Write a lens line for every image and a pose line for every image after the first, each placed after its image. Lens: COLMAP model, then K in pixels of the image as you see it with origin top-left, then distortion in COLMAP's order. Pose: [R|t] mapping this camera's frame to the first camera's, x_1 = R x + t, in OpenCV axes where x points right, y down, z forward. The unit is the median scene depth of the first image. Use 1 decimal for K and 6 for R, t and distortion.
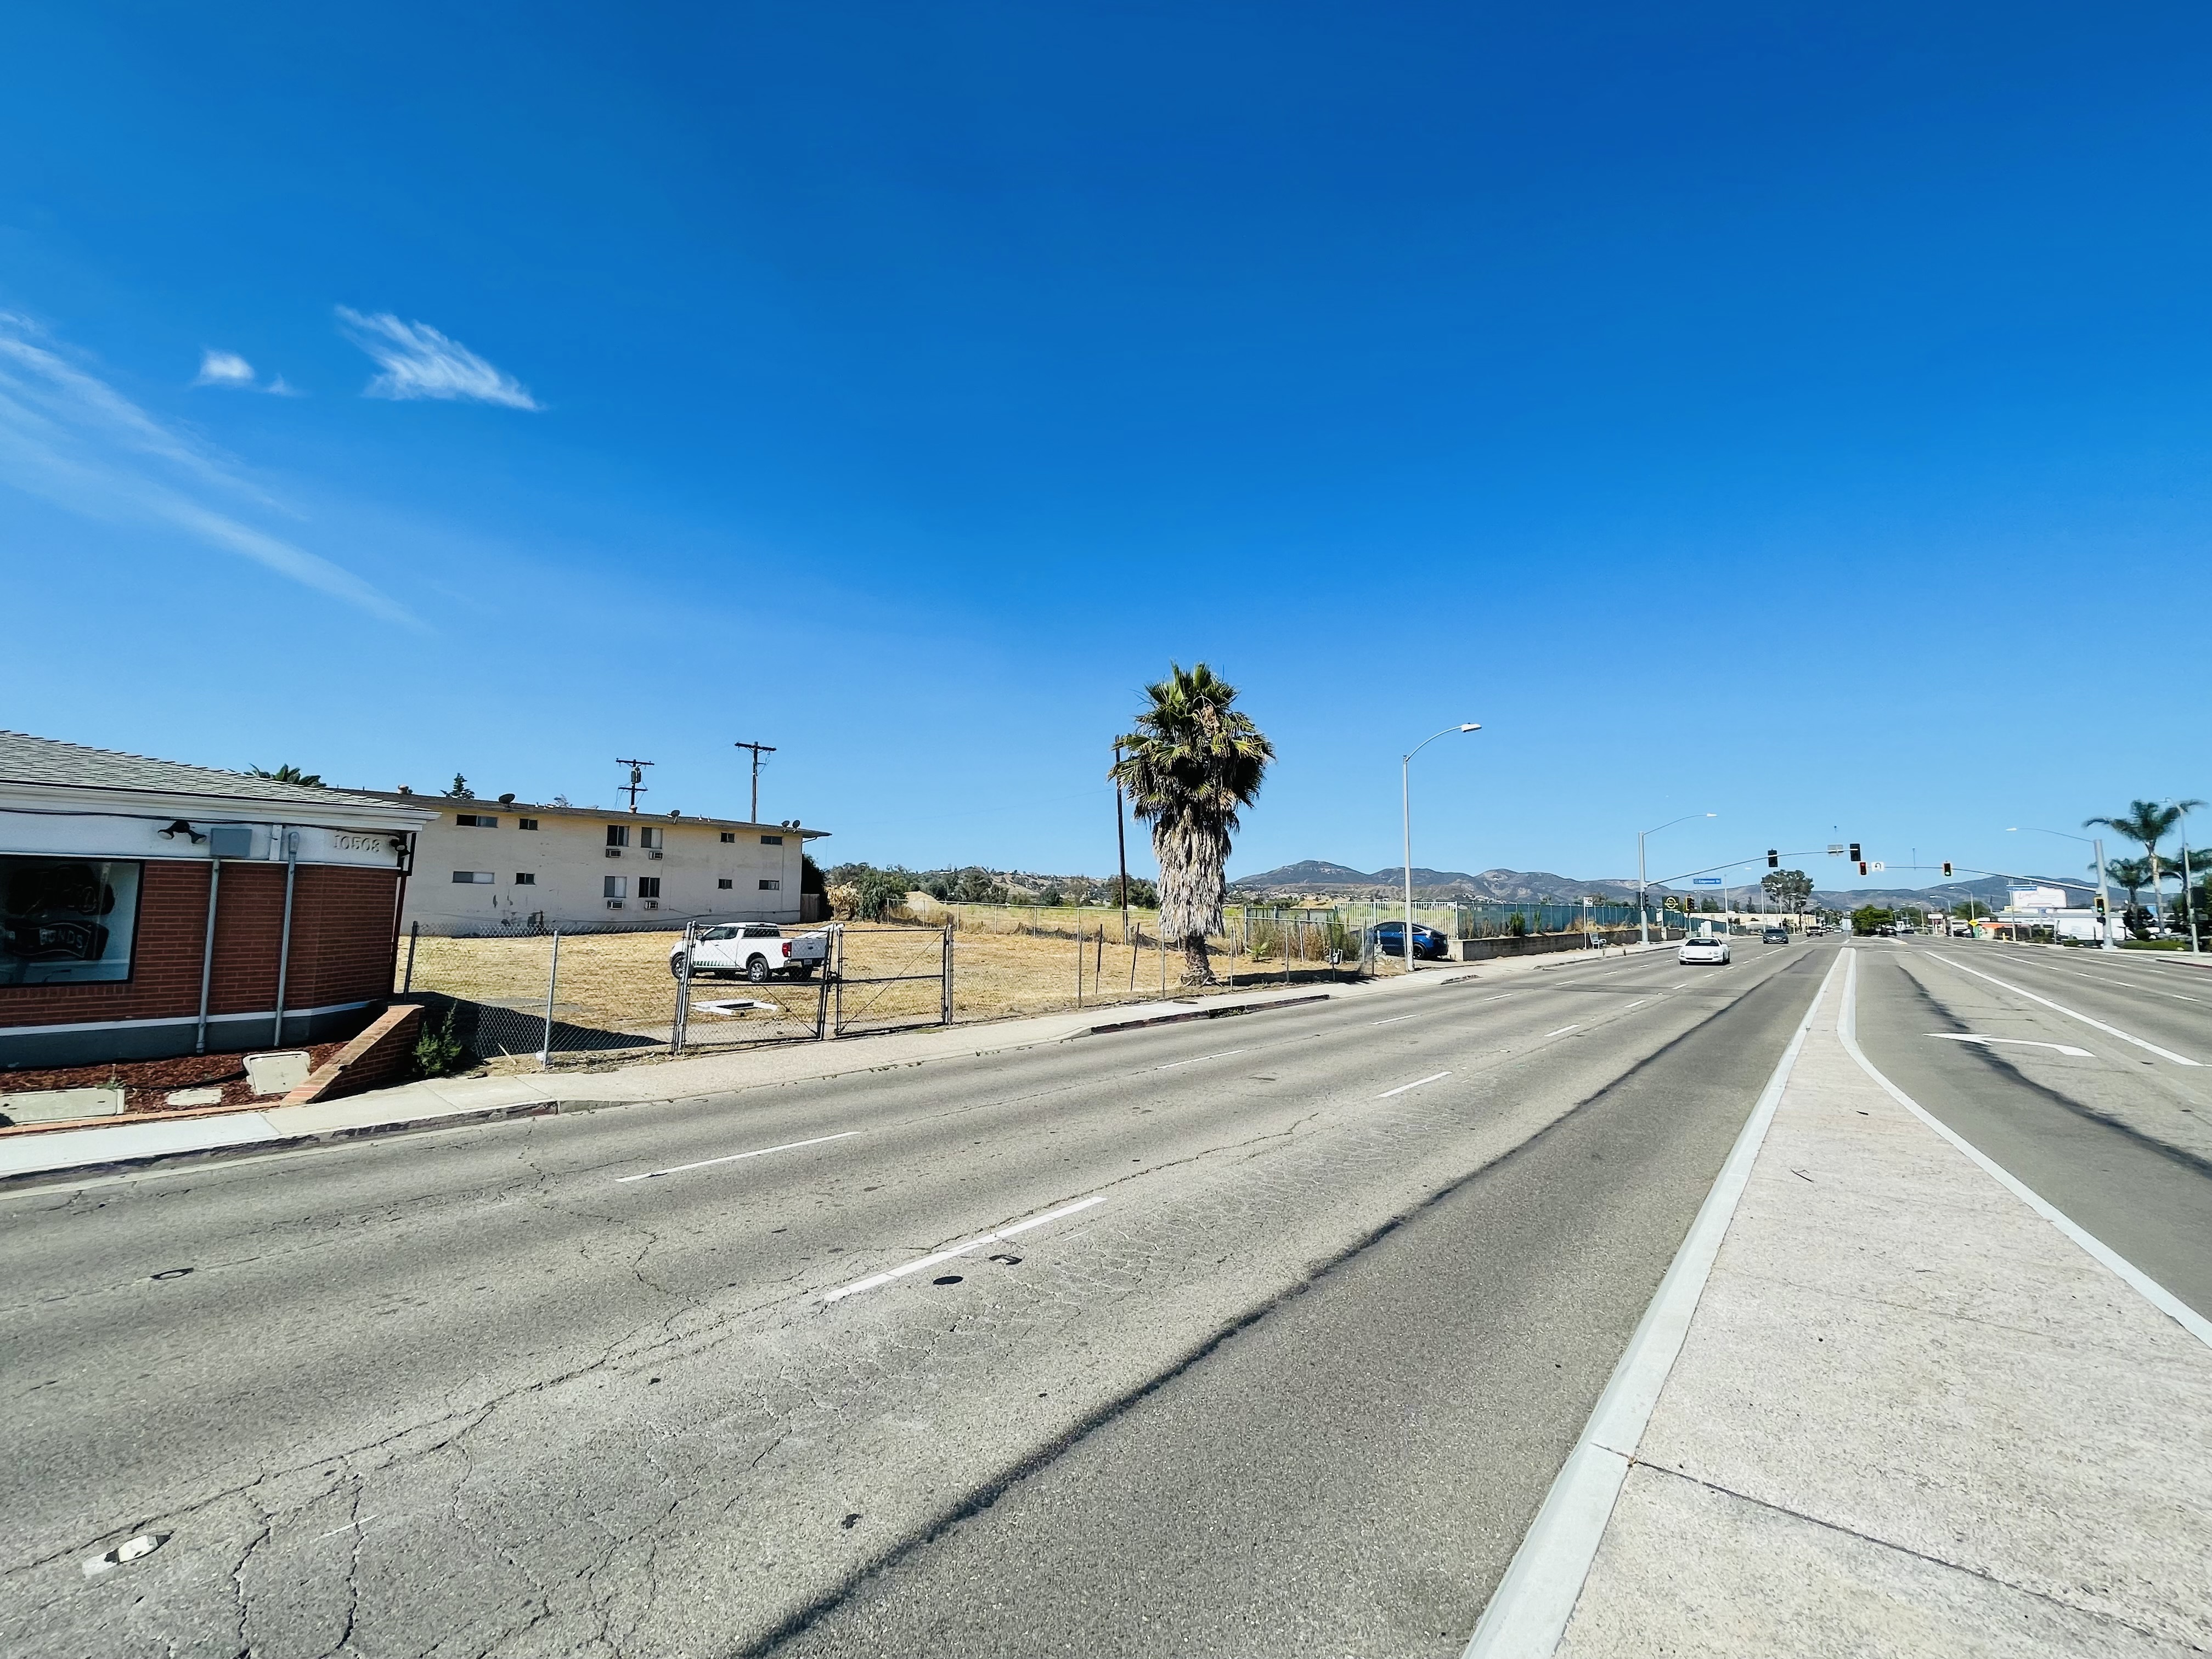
lens RADIAL K [[891.5, 0, 1088.6], [0, 891.5, 833.9], [0, 0, 1]] dist [-0.000644, -0.000481]
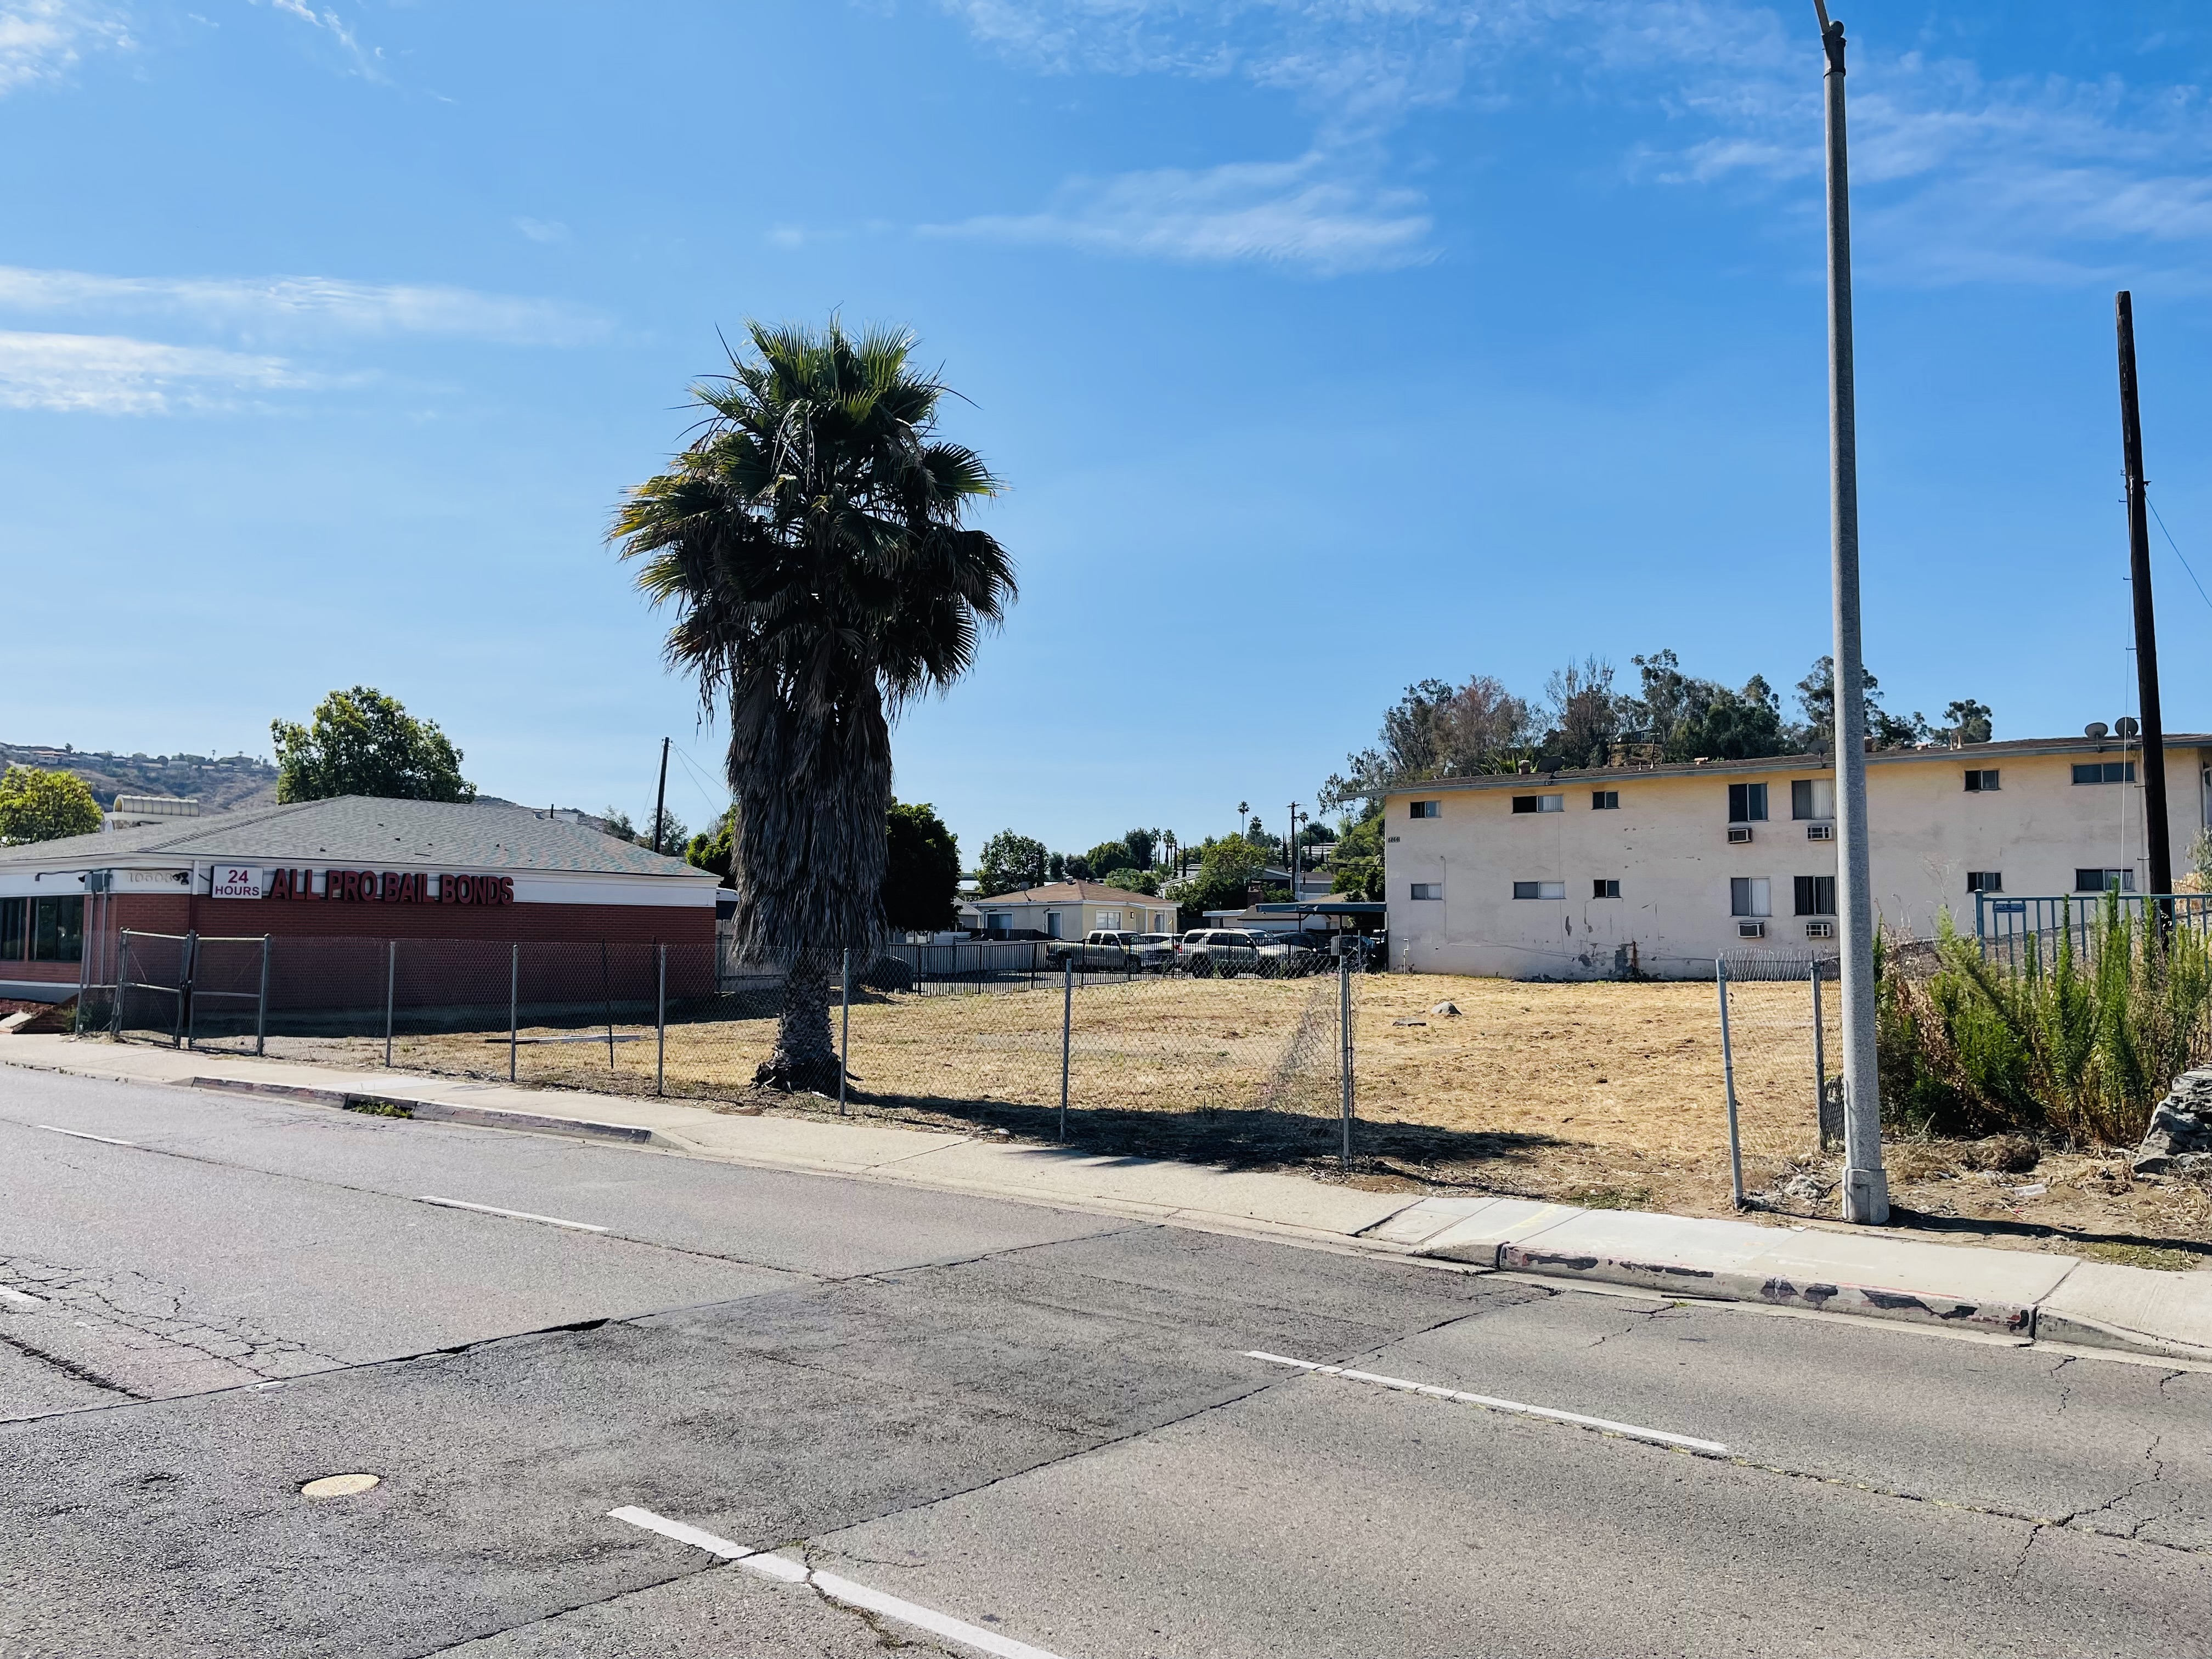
lens RADIAL K [[1671.3, 0, 1102.4], [0, 1671.3, 850.0], [0, 0, 1]] dist [0.050881, -0.056407]
pose [[0.043094, -0.061059, -0.997203, 1.146498], [0.080098, 0.995129, -0.057470, 0.141969], [0.995855, -0.077397, 0.047774, 1.373057]]
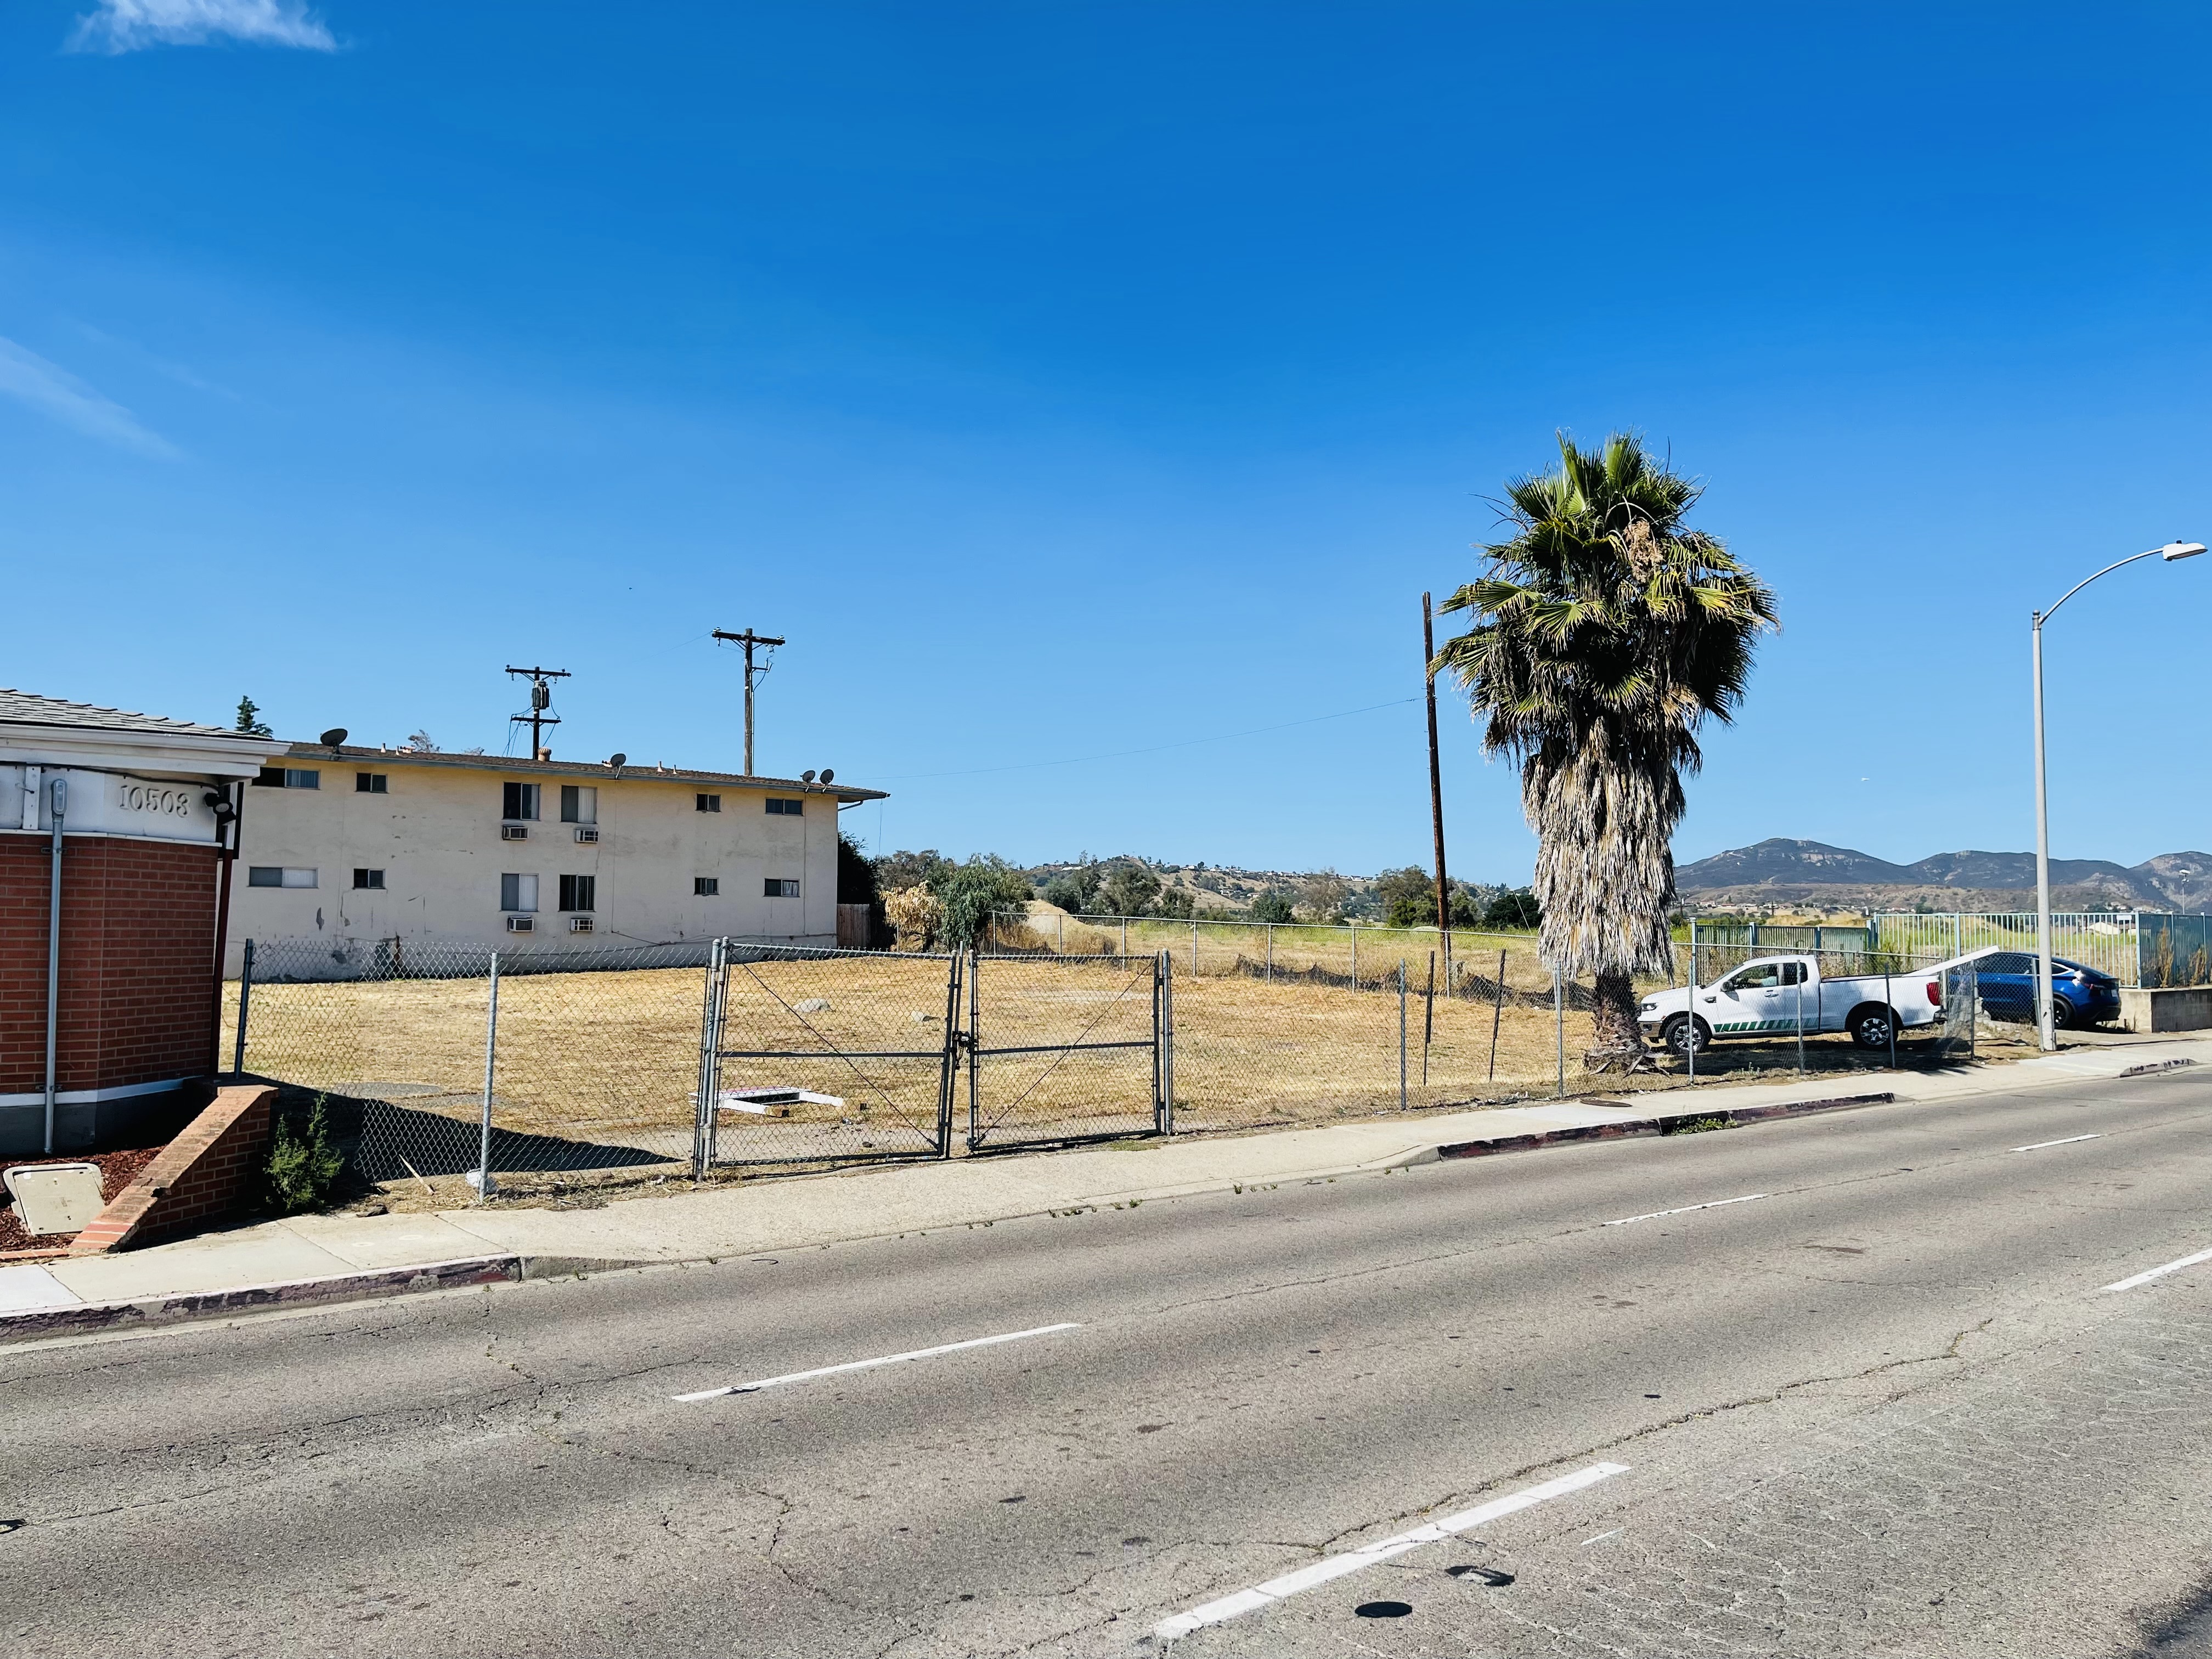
lens RADIAL K [[1671.3, 0, 1111.4], [0, 1671.3, 824.1], [0, 0, 1]] dist [0.050881, -0.056407]
pose [[0.990851, -0.012271, -0.134400, -0.049389], [0.014603, 0.999759, 0.016385, 0.011136], [0.134166, -0.018198, 0.990792, 0.012668]]
